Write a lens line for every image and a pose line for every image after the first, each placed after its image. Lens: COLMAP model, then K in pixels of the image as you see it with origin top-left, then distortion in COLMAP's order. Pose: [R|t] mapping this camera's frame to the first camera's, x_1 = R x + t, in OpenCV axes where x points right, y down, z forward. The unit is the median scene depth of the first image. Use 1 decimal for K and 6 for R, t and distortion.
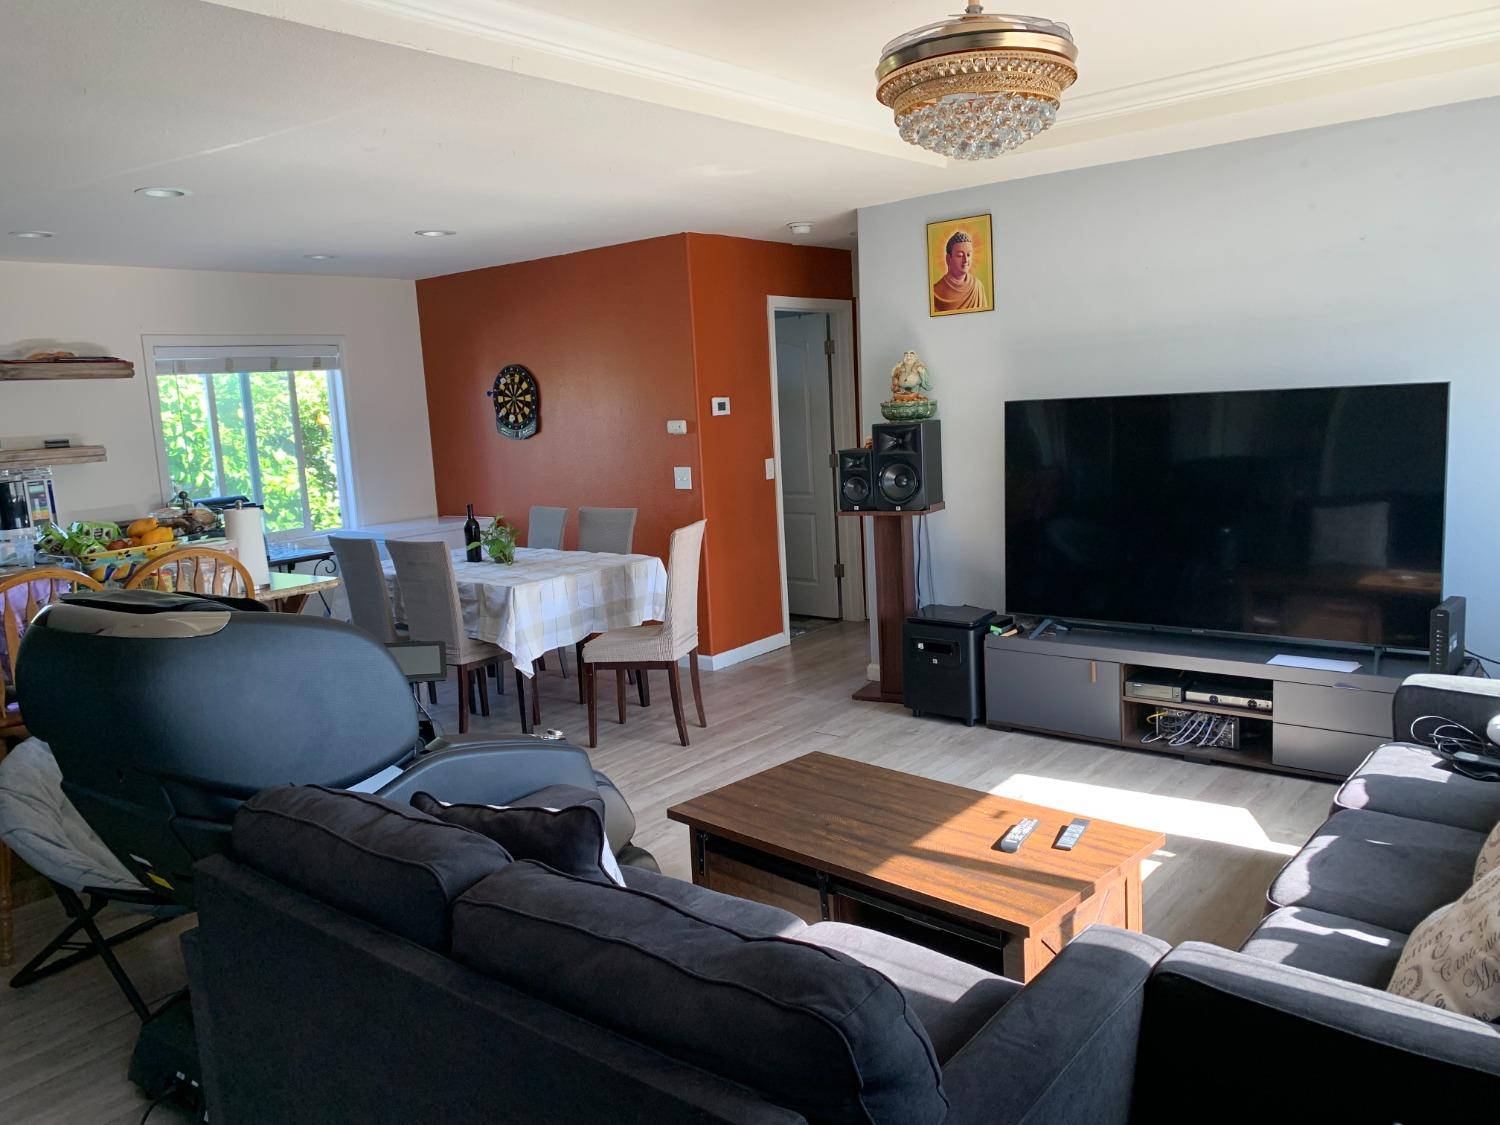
lens RADIAL K [[1151.2, 0, 758.3], [0, 1151.2, 557.7], [0, 0, 1]] dist [0.061105, -0.086647]
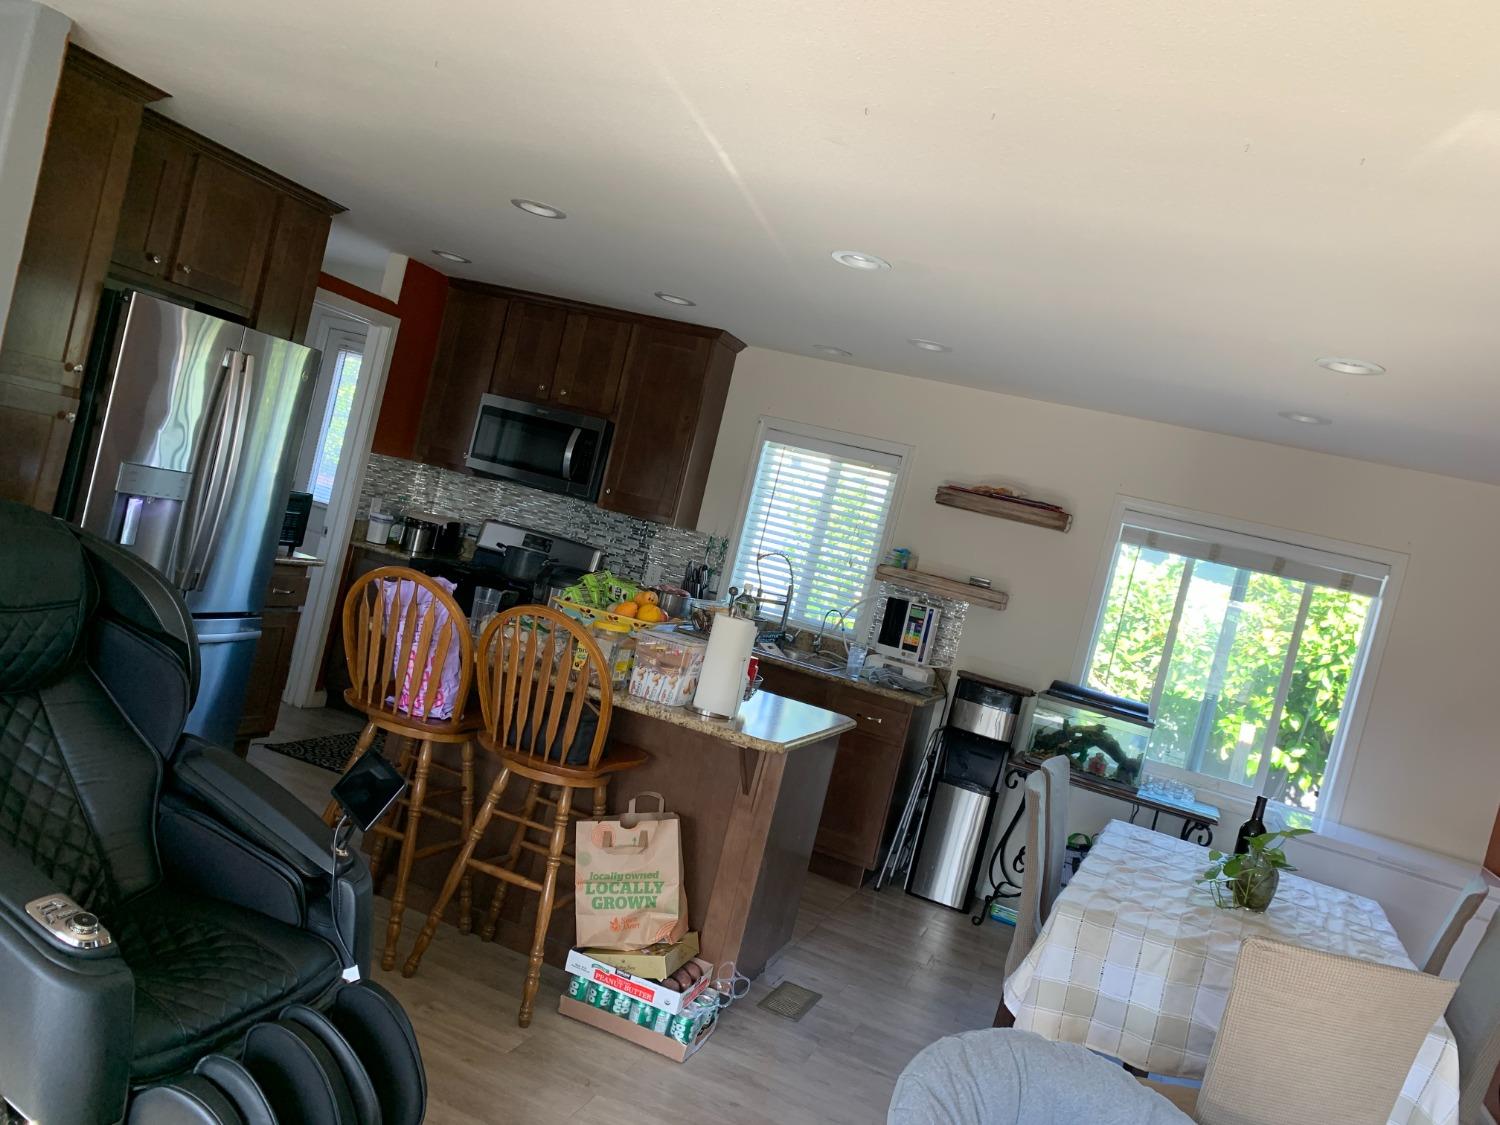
lens RADIAL K [[1151.2, 0, 758.3], [0, 1151.2, 557.7], [0, 0, 1]] dist [0.061105, -0.086647]
pose [[0.320386, 0.164350, -0.932921, 0.199497], [-0.380539, 0.924207, 0.032129, -0.075224], [0.867492, 0.344719, 0.358645, 0.484122]]
